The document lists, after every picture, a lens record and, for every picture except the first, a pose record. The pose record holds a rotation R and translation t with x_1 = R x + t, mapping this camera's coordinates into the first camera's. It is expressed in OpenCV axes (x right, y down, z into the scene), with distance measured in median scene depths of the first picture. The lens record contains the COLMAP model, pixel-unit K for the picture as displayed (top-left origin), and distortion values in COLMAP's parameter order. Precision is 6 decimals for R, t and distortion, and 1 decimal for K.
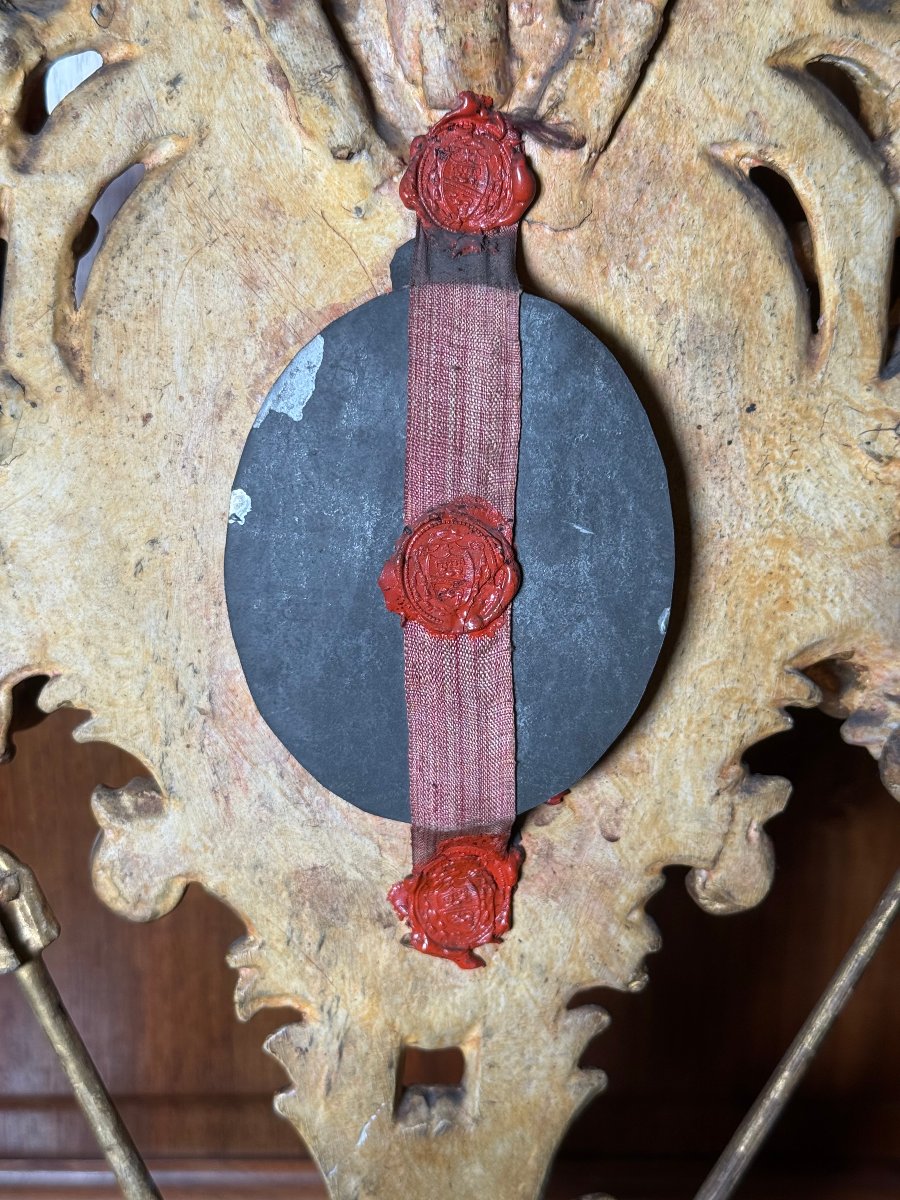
lens RADIAL K [[1683.8, 0, 450.0], [0, 1683.8, 600.0], [0, 0, 1]] dist [0.133806, -0.044158]
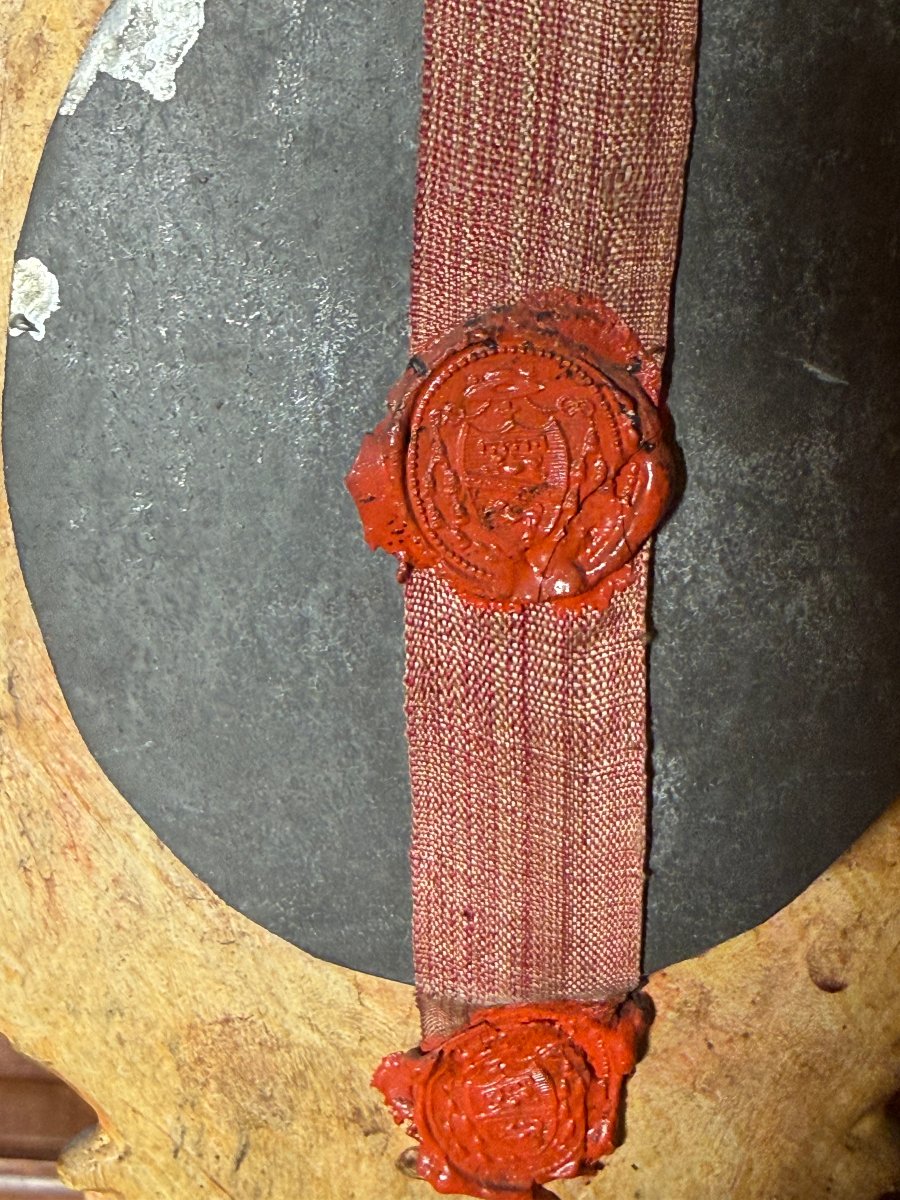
lens RADIAL K [[2431.8, 0, 425.4], [0, 2431.8, 599.1], [0, 0, 1]] dist [0.035760, -0.047939]
pose [[0.998571, 0.033789, -0.041392, 0.004216], [-0.030128, 0.995832, 0.086085, -0.032834], [0.044128, -0.084715, 0.995428, 0.348567]]
